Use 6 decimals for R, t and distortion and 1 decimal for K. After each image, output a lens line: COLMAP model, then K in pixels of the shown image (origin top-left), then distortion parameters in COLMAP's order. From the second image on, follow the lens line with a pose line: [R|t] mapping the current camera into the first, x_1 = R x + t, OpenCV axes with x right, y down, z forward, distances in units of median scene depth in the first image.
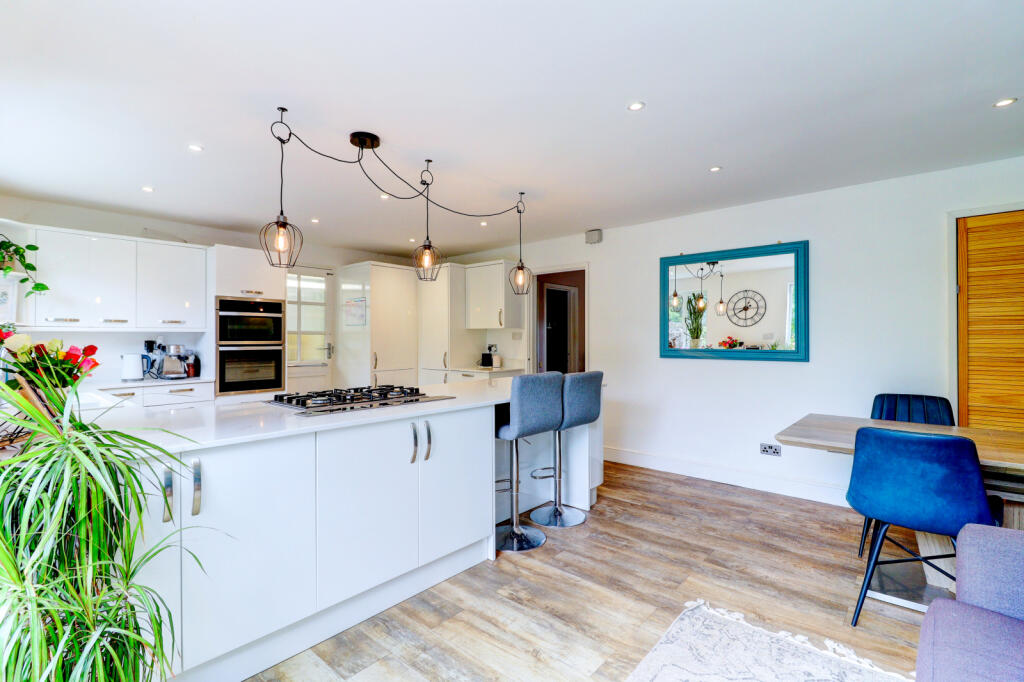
lens RADIAL K [[463.5, 0, 515.6], [0, 463.5, 337.4], [0, 0, 1]] dist [0.001736, -0.005248]
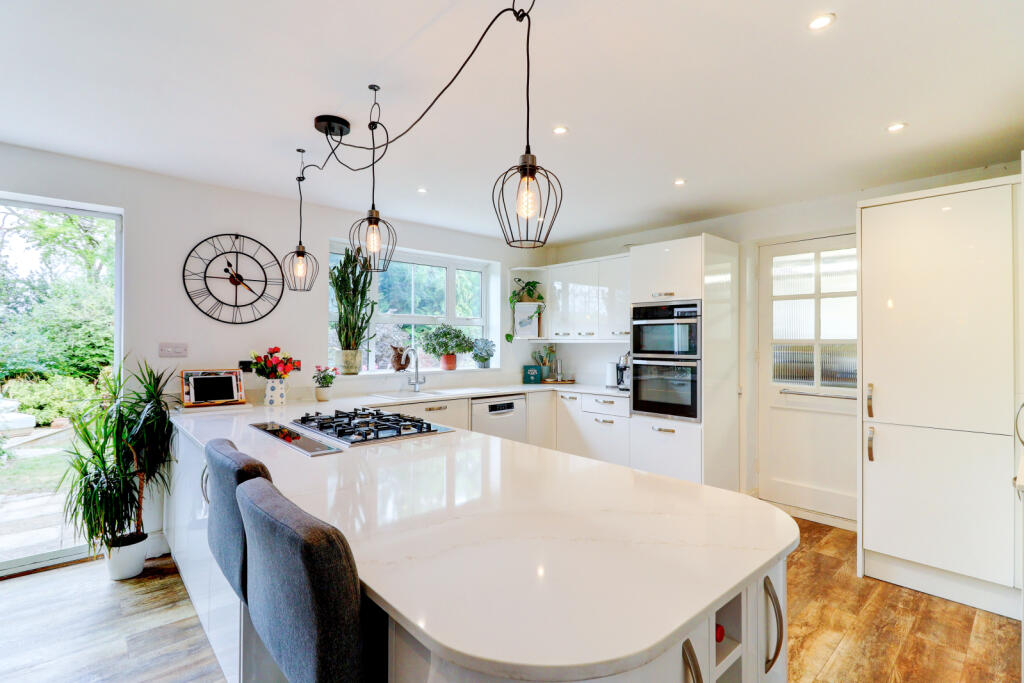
lens RADIAL K [[478.4, 0, 504.3], [0, 478.4, 338.6], [0, 0, 1]] dist [-0.001658, -0.000532]
pose [[-0.094703, -0.009989, -0.995456, 0.317356], [0.003244, 0.999941, -0.010342, -0.012221], [0.995500, -0.004208, -0.094665, 0.841827]]
